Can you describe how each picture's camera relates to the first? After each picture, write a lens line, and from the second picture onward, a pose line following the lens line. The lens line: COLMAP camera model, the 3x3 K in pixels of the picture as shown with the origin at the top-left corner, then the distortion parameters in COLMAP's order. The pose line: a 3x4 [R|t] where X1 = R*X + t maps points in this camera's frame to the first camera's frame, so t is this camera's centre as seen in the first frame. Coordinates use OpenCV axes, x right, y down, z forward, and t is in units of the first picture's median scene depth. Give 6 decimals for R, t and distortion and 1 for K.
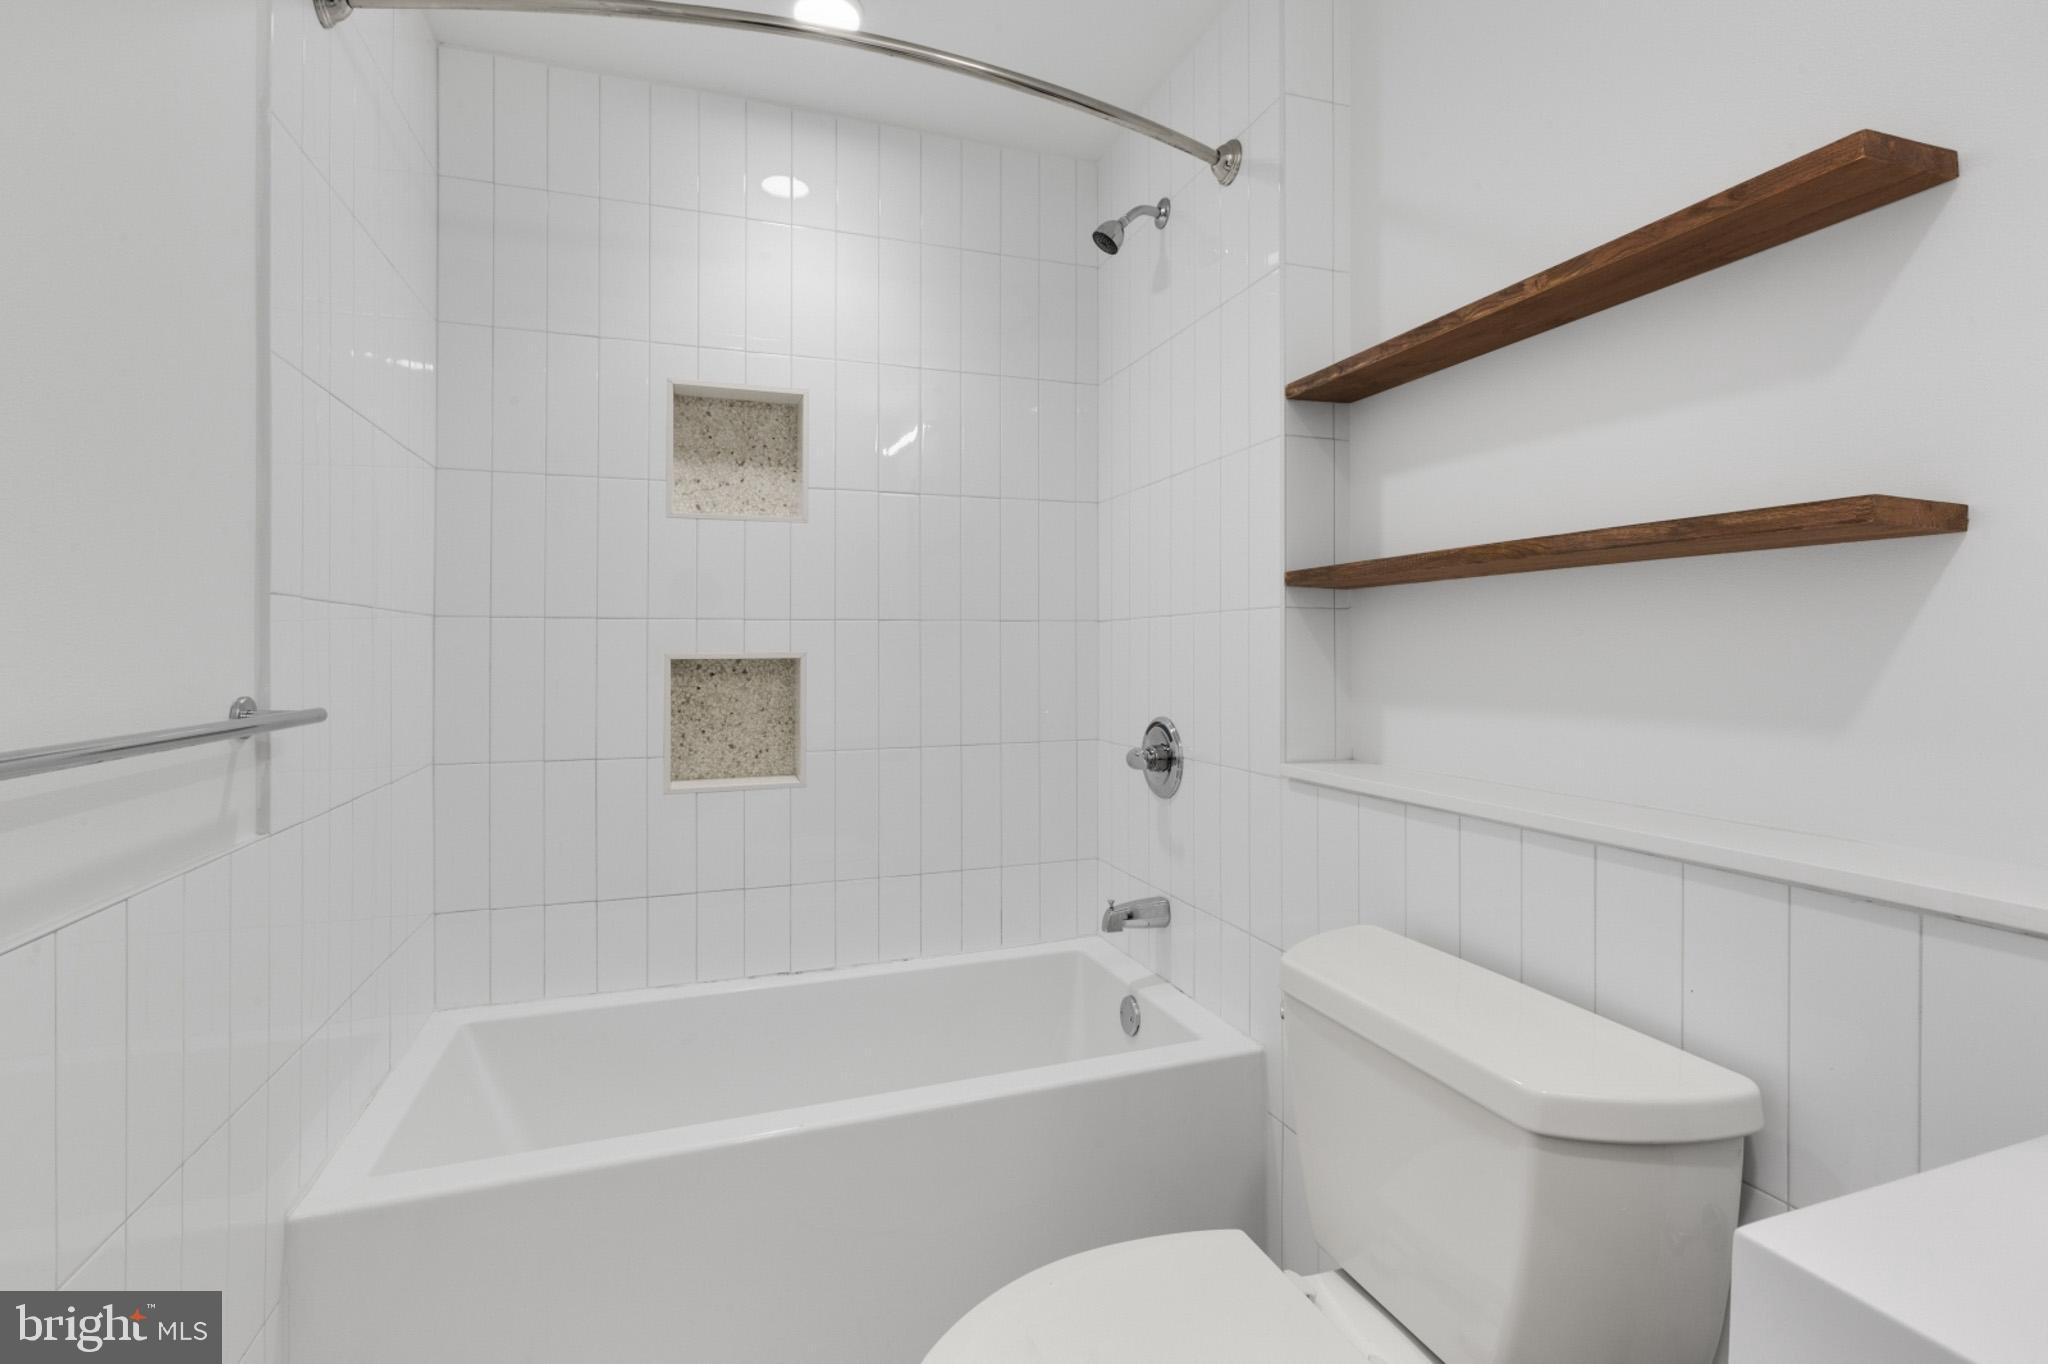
lens RADIAL K [[943.6, 0, 1026.9], [0, 943.6, 666.6], [0, 0, 1]] dist [0.000342, -0.000766]
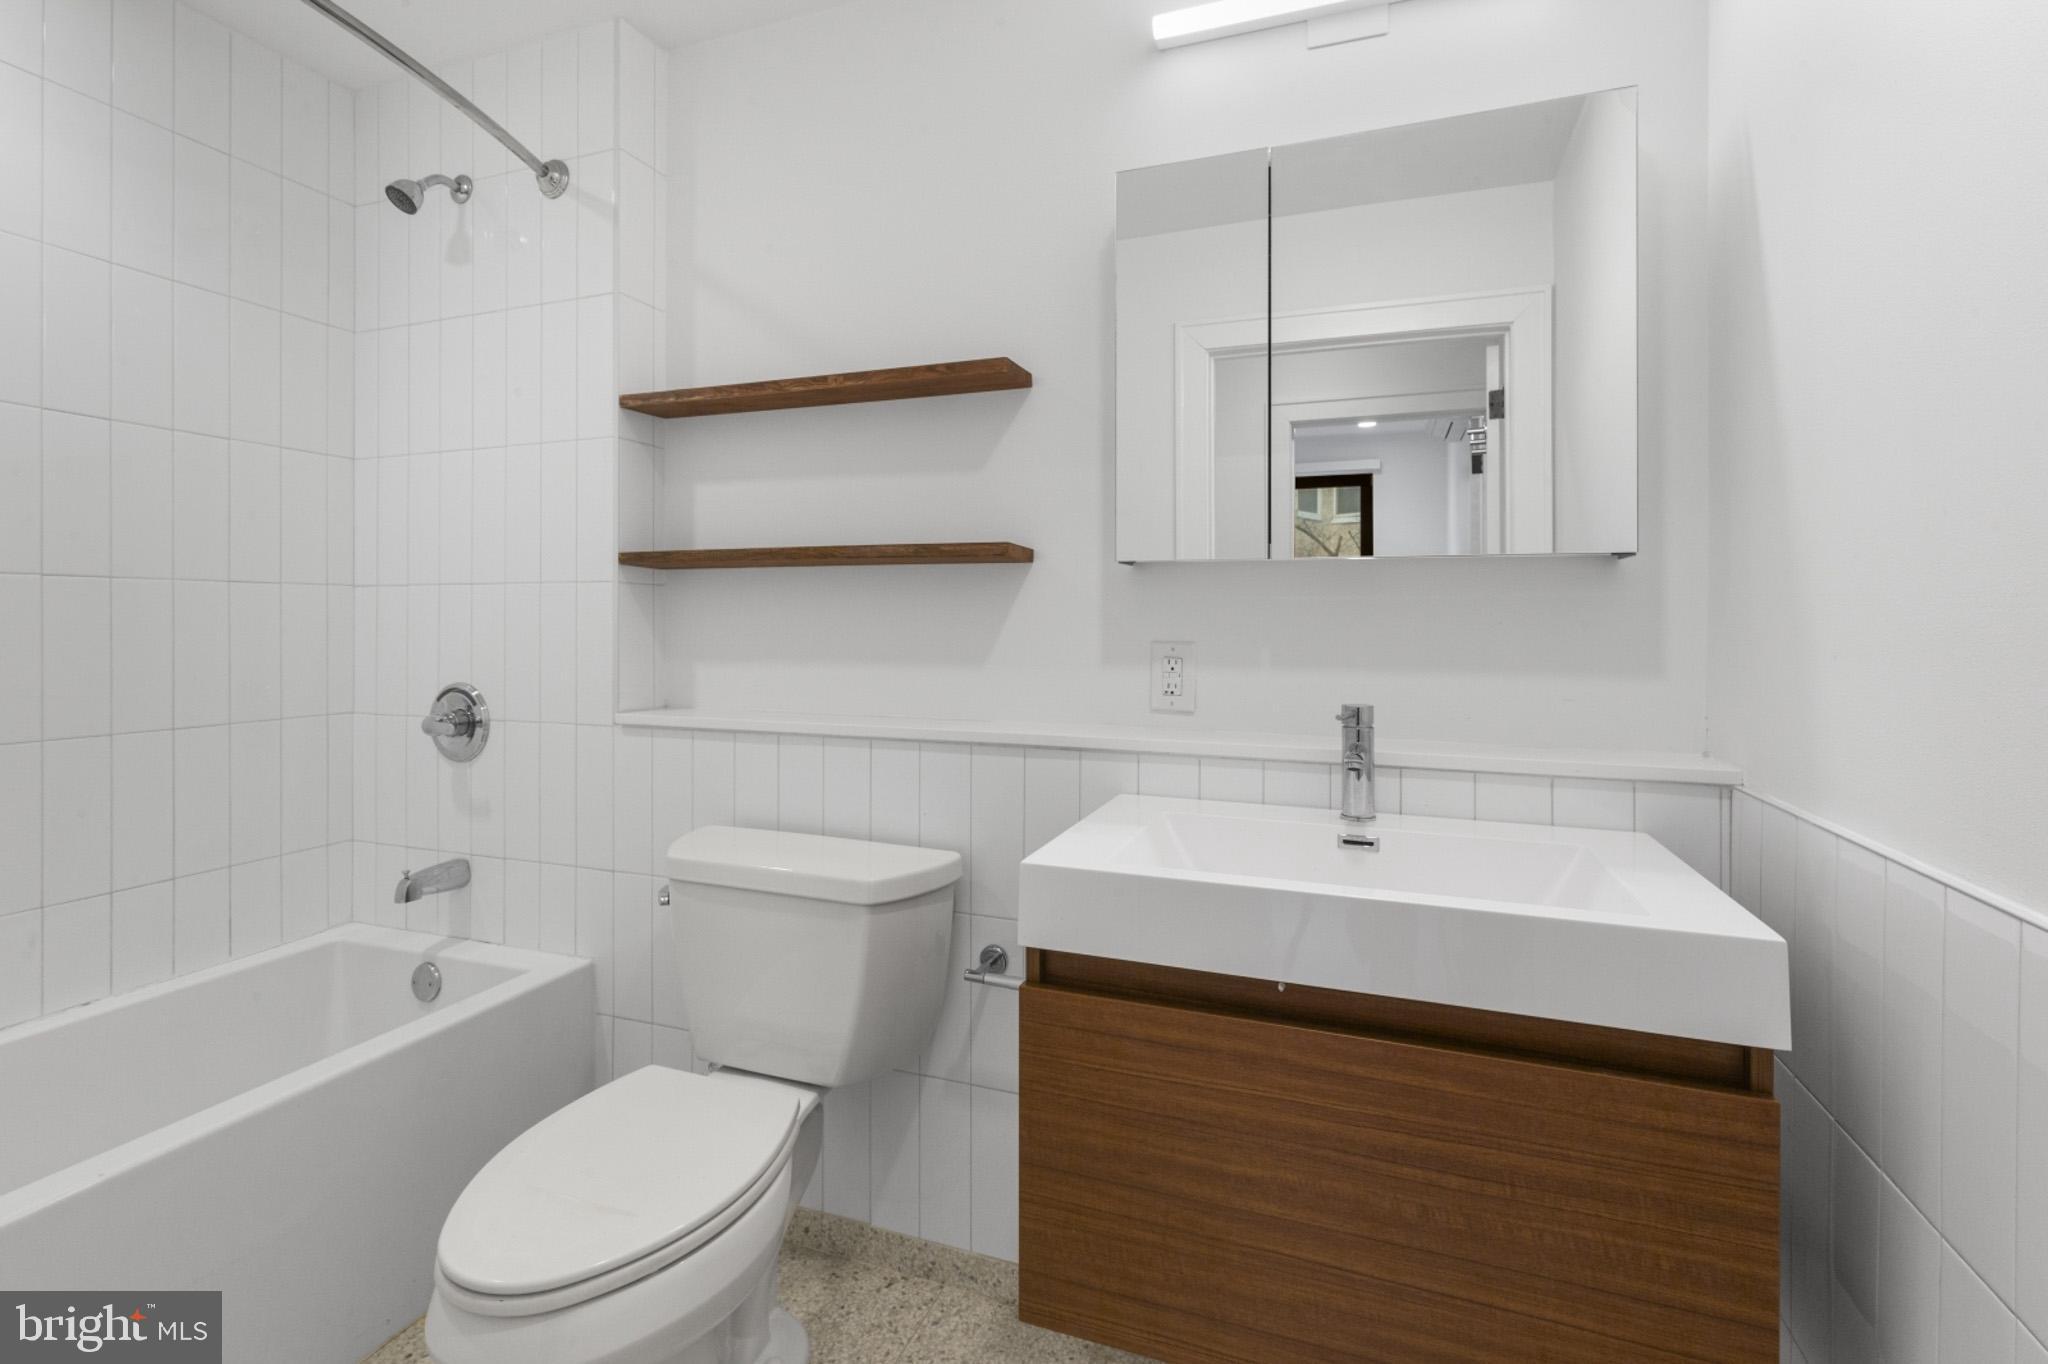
lens RADIAL K [[917.1, 0, 1025.4], [0, 917.1, 688.7], [0, 0, 1]] dist [0.001508, 0.000029]
pose [[0.630691, -0.048699, 0.774505, -0.298890], [0.007180, 0.998353, 0.056927, 0.009230], [-0.776001, -0.030342, 0.630002, -0.131947]]
